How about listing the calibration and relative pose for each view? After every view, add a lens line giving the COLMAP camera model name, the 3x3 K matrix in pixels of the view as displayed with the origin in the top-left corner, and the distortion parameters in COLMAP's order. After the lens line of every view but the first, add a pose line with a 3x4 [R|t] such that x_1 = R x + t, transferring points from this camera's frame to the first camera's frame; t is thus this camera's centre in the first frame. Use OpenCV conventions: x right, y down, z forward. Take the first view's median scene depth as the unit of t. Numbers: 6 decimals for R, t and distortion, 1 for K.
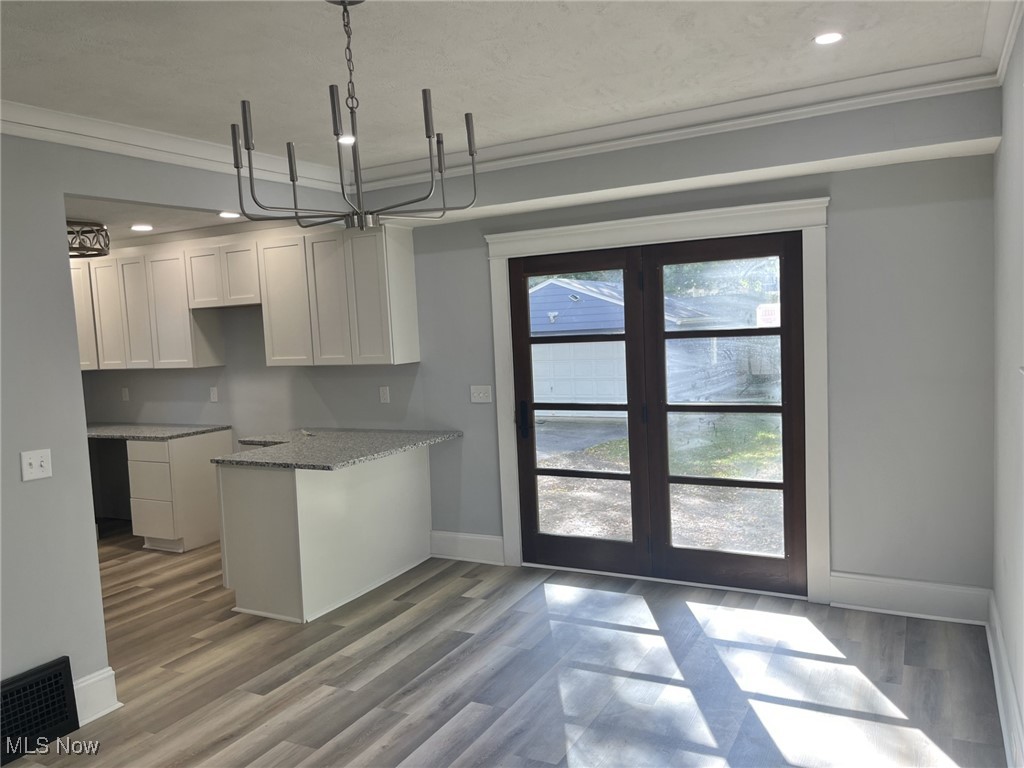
lens RADIAL K [[771.5, 0, 511.2], [0, 771.5, 385.1], [0, 0, 1]] dist [0.008392, -0.000756]
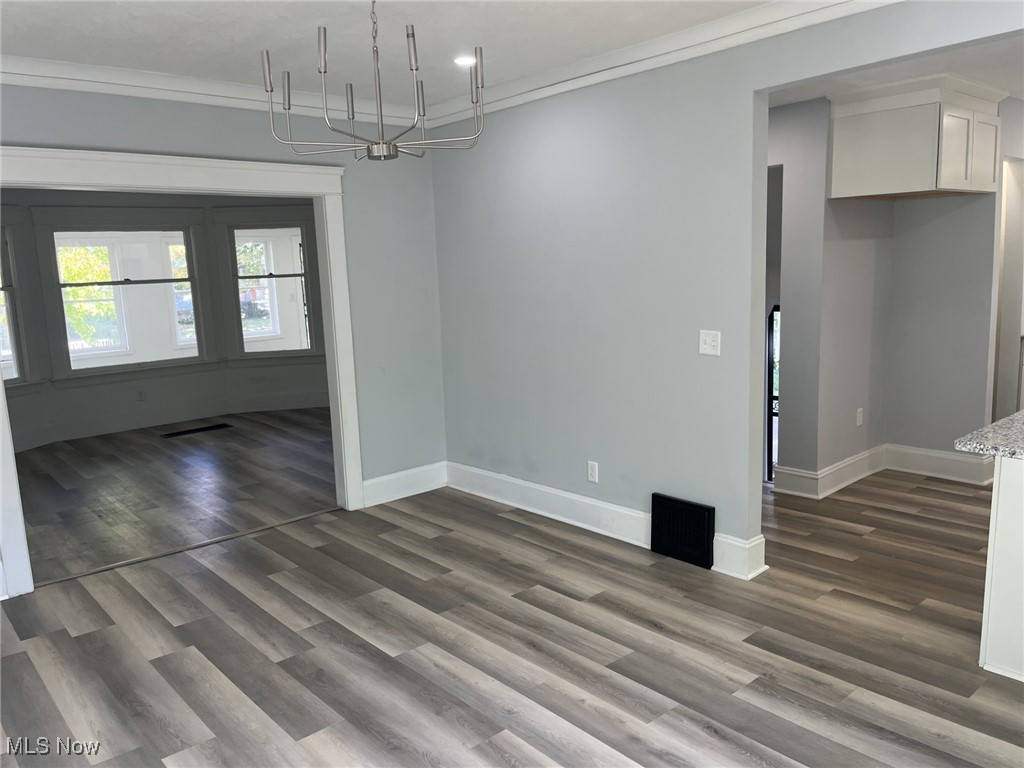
lens RADIAL K [[771.5, 0, 511.0], [0, 771.5, 385.1], [0, 0, 1]] dist [0.008392, -0.000756]
pose [[-0.356123, 0.205279, -0.911612, 0.533925], [-0.015260, 0.974164, 0.225326, -0.086599], [0.934314, 0.094155, -0.343790, 1.029661]]
